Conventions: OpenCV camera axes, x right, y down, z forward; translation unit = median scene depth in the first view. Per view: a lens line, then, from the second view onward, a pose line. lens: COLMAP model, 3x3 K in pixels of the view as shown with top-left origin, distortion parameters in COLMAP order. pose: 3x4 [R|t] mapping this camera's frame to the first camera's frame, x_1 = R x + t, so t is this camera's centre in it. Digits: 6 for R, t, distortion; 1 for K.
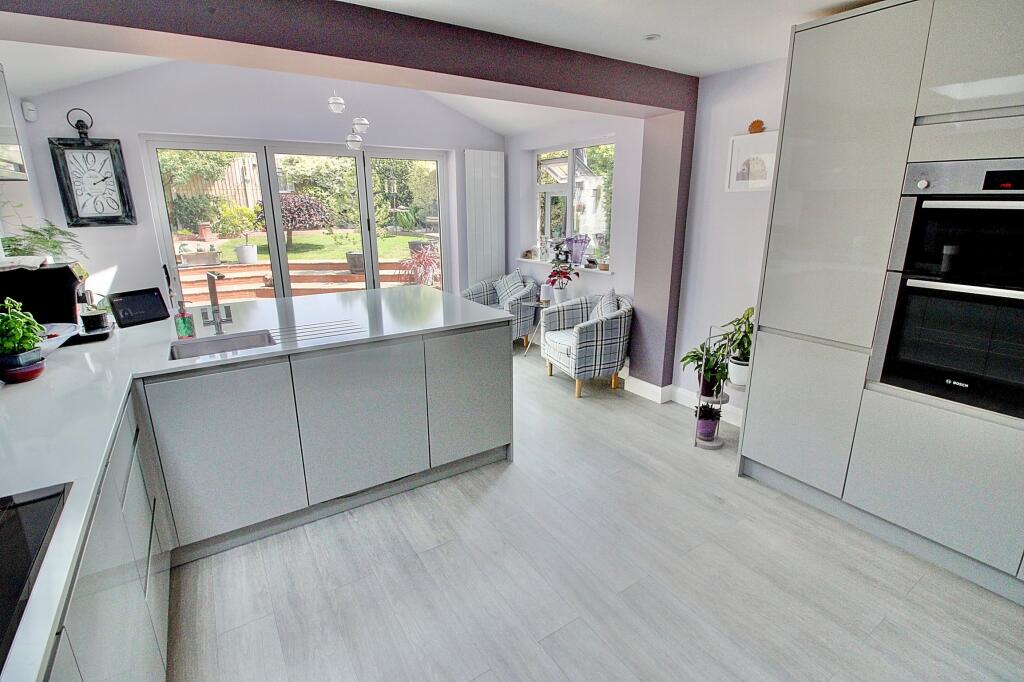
lens RADIAL K [[479.6, 0, 510.0], [0, 479.6, 334.2], [0, 0, 1]] dist [0.001711, -0.013328]
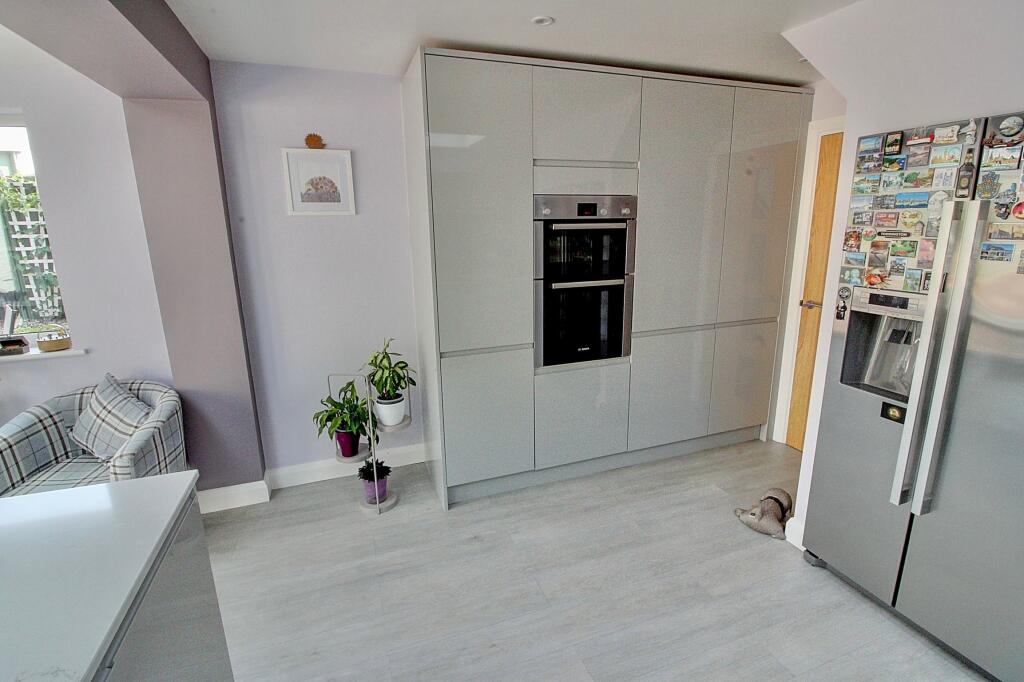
lens RADIAL K [[479.6, 0, 510.0], [0, 479.6, 334.2], [0, 0, 1]] dist [0.001711, -0.013328]
pose [[0.224956, -0.216910, 0.949918, -0.401920], [0.265386, 0.951688, 0.154467, -0.186384], [-0.937531, 0.217347, 0.271653, 0.670707]]
